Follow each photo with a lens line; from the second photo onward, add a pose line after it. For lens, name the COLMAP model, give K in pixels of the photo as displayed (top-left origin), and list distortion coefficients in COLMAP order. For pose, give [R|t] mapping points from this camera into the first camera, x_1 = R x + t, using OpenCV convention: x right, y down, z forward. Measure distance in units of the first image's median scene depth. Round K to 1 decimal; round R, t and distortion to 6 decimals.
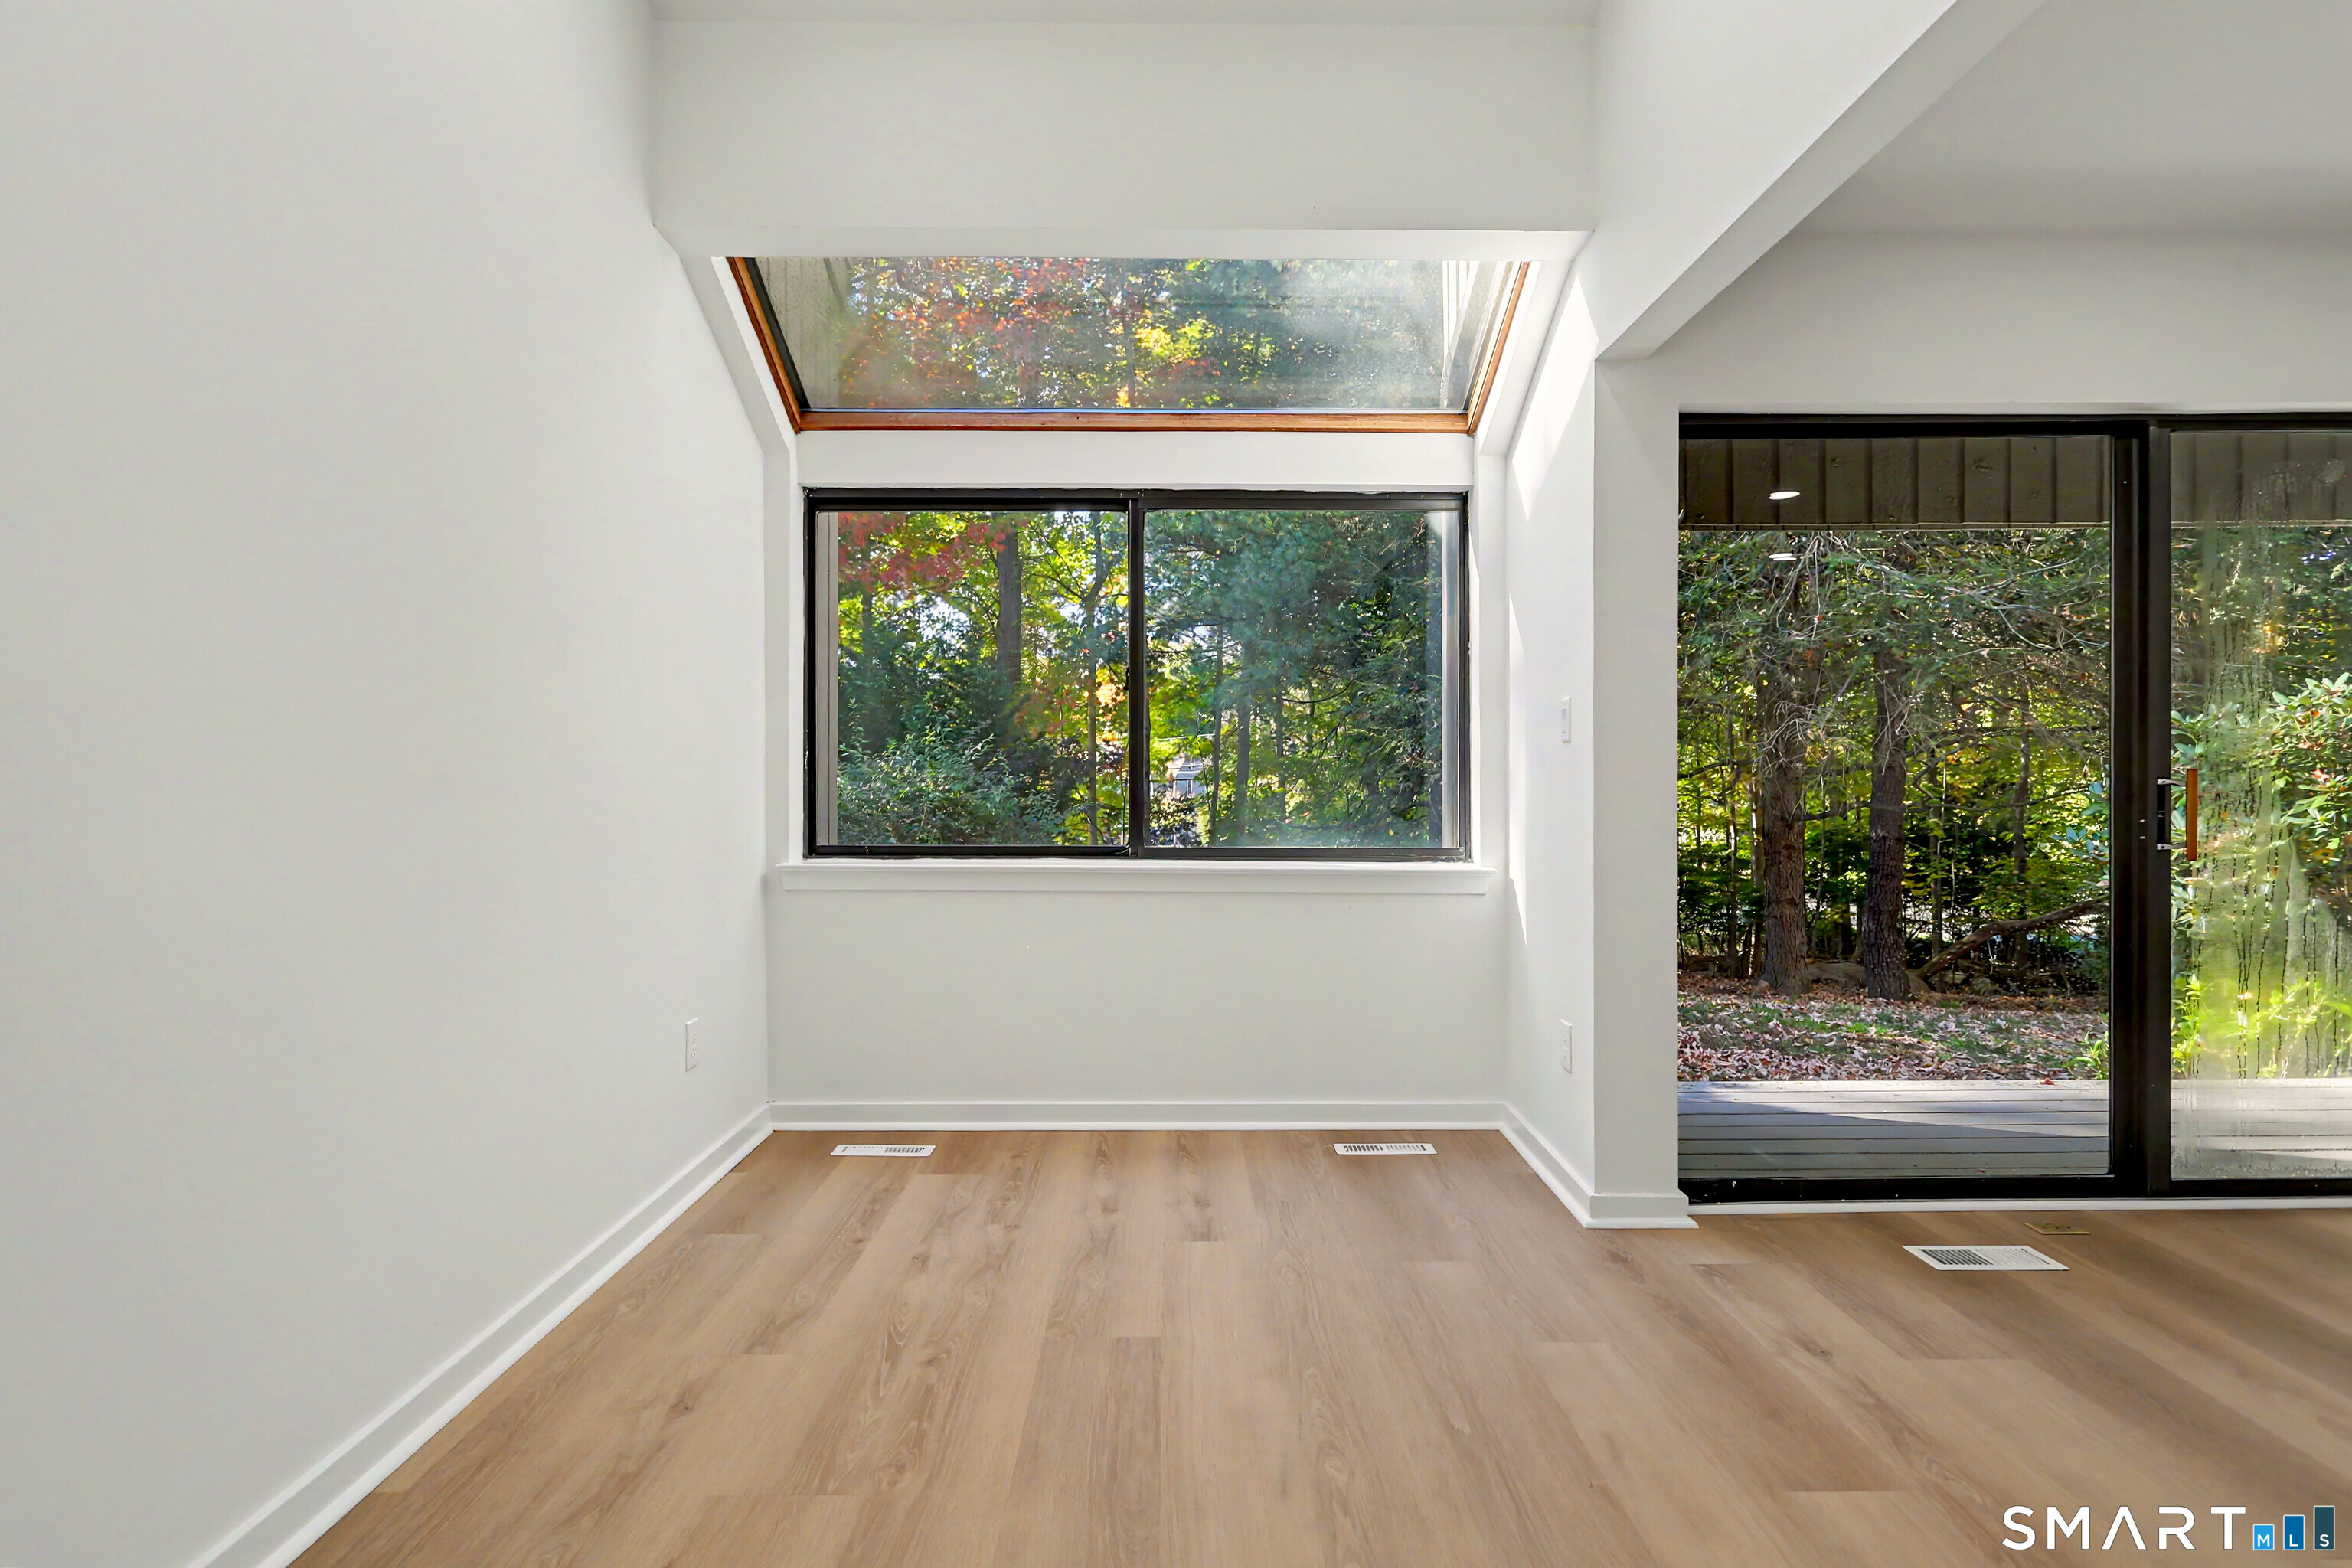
lens RADIAL K [[1207.7, 0, 1176.8], [0, 1207.7, 783.5], [0, 0, 1]] dist [-0.005948, 0.001342]
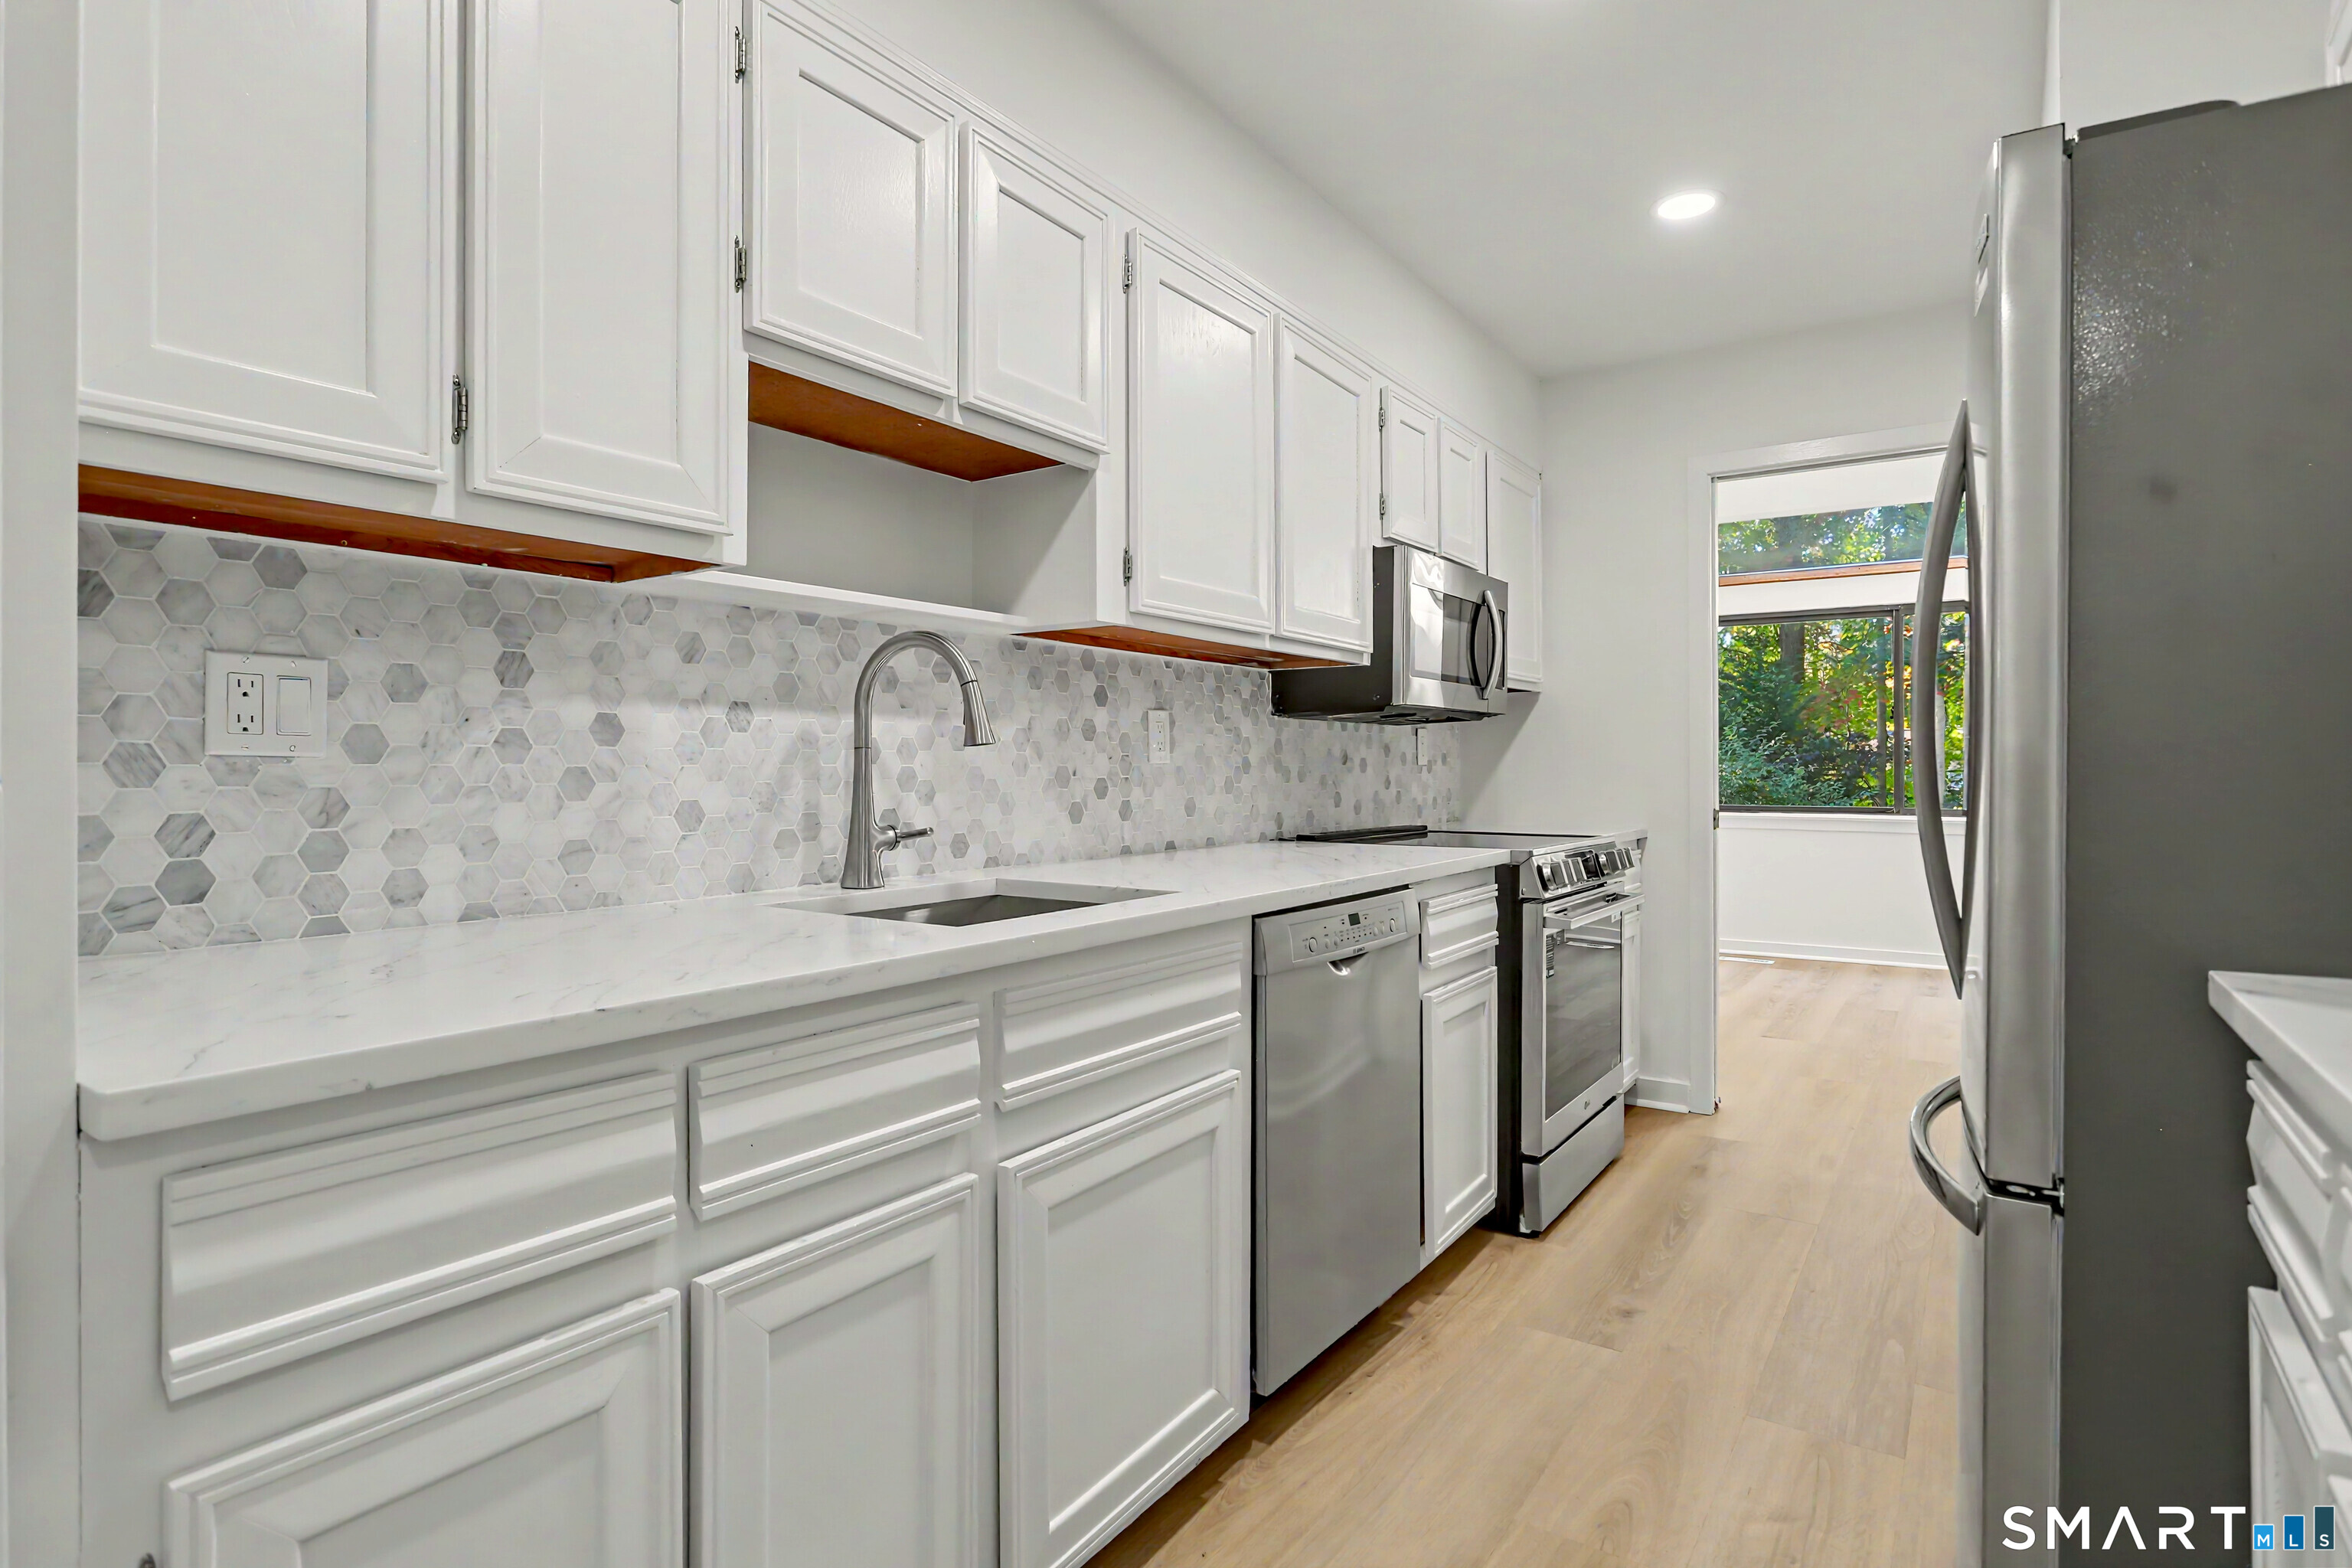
lens RADIAL K [[1207.7, 0, 1171.0], [0, 1207.7, 777.5], [0, 0, 1]] dist [-0.005948, 0.001342]
pose [[0.821438, -0.002573, -0.570292, 0.029695], [0.002586, 0.999996, -0.000786, 0.003689], [0.570292, -0.000829, 0.821441, -0.318674]]
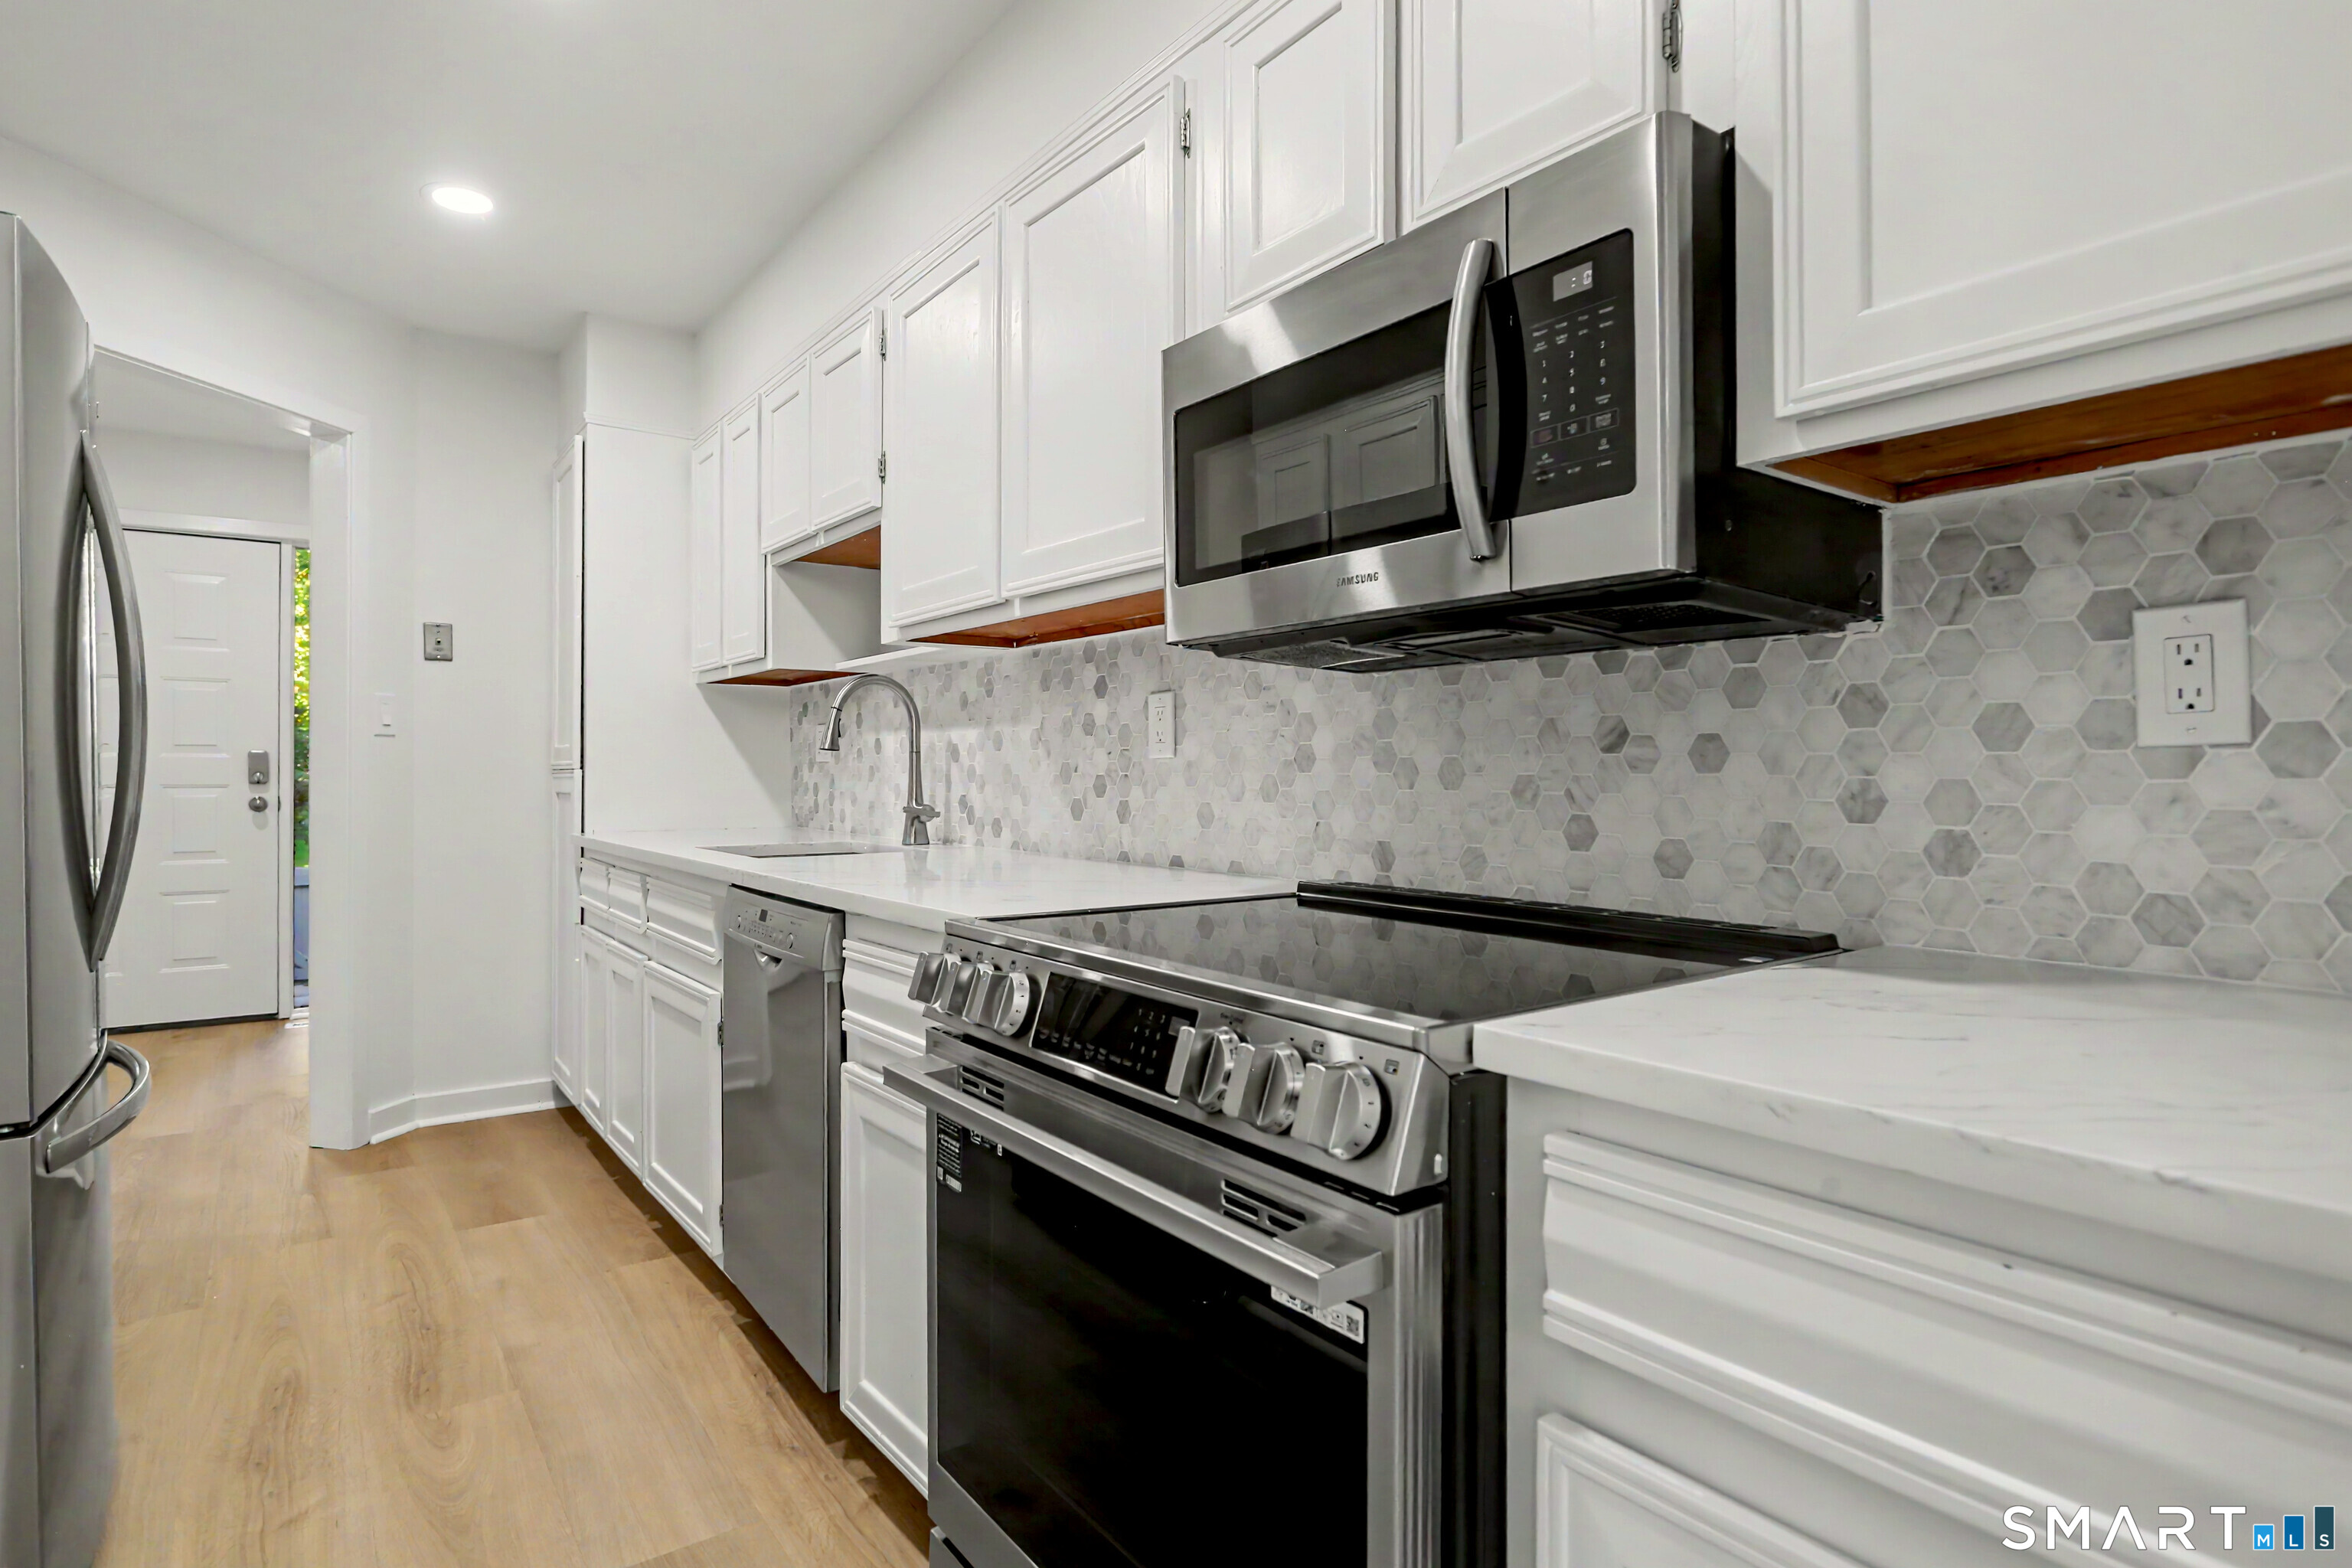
lens RADIAL K [[1207.7, 0, 1161.9], [0, 1207.7, 776.7], [0, 0, 1]] dist [-0.005948, 0.001342]
pose [[-0.808408, 0.011865, -0.588503, -0.040934], [0.003881, 0.999883, 0.014828, -0.004898], [0.588610, 0.009703, -0.808359, 0.733631]]
